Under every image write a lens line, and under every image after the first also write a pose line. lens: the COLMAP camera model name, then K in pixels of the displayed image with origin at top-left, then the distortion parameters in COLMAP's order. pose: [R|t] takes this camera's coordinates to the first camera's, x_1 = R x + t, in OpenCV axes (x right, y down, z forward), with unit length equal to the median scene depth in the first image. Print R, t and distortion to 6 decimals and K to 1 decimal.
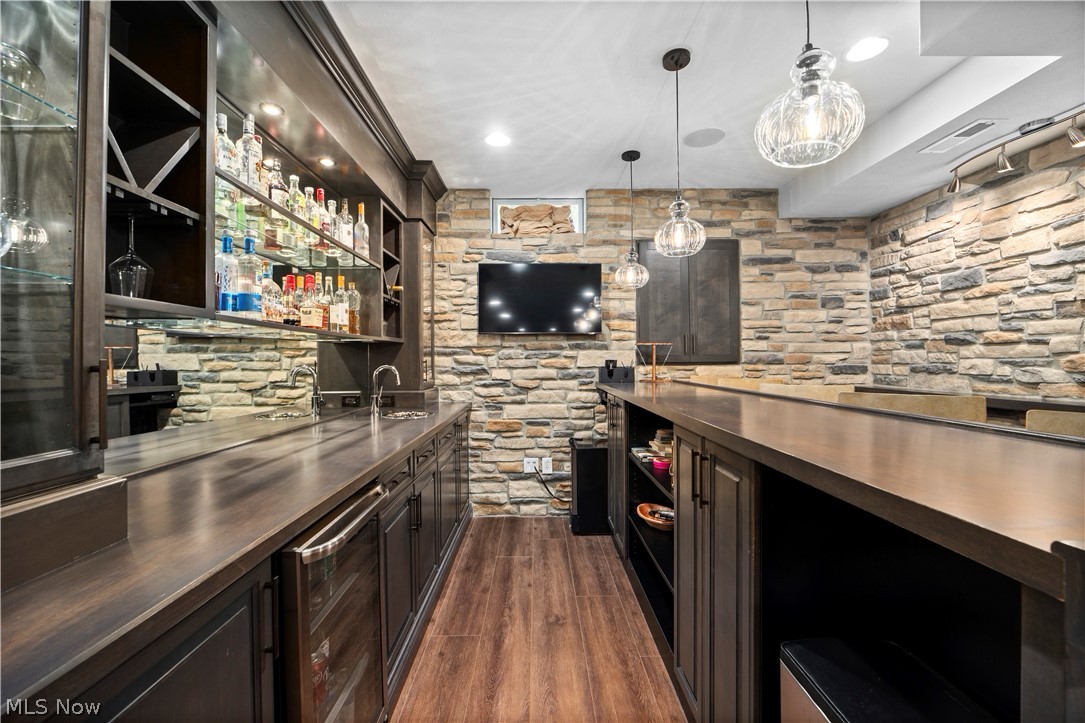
lens RADIAL K [[453.9, 0, 545.8], [0, 453.9, 359.7], [0, 0, 1]] dist [-0.000453, -0.000021]
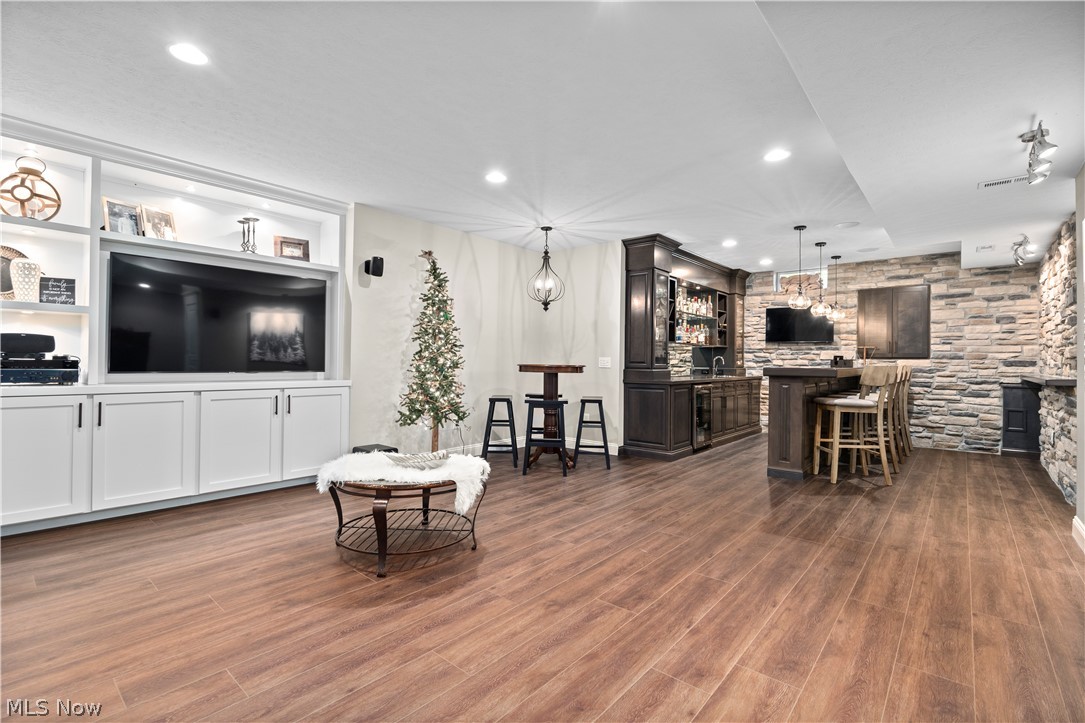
lens RADIAL K [[475.2, 0, 546.3], [0, 475.2, 358.1], [0, 0, 1]] dist [-0.011727, 0.000130]
pose [[0.743766, 0.010785, -0.668353, 0.540141], [-0.013380, 0.999910, 0.001245, 0.023670], [0.668306, 0.008016, 0.743844, -1.240534]]
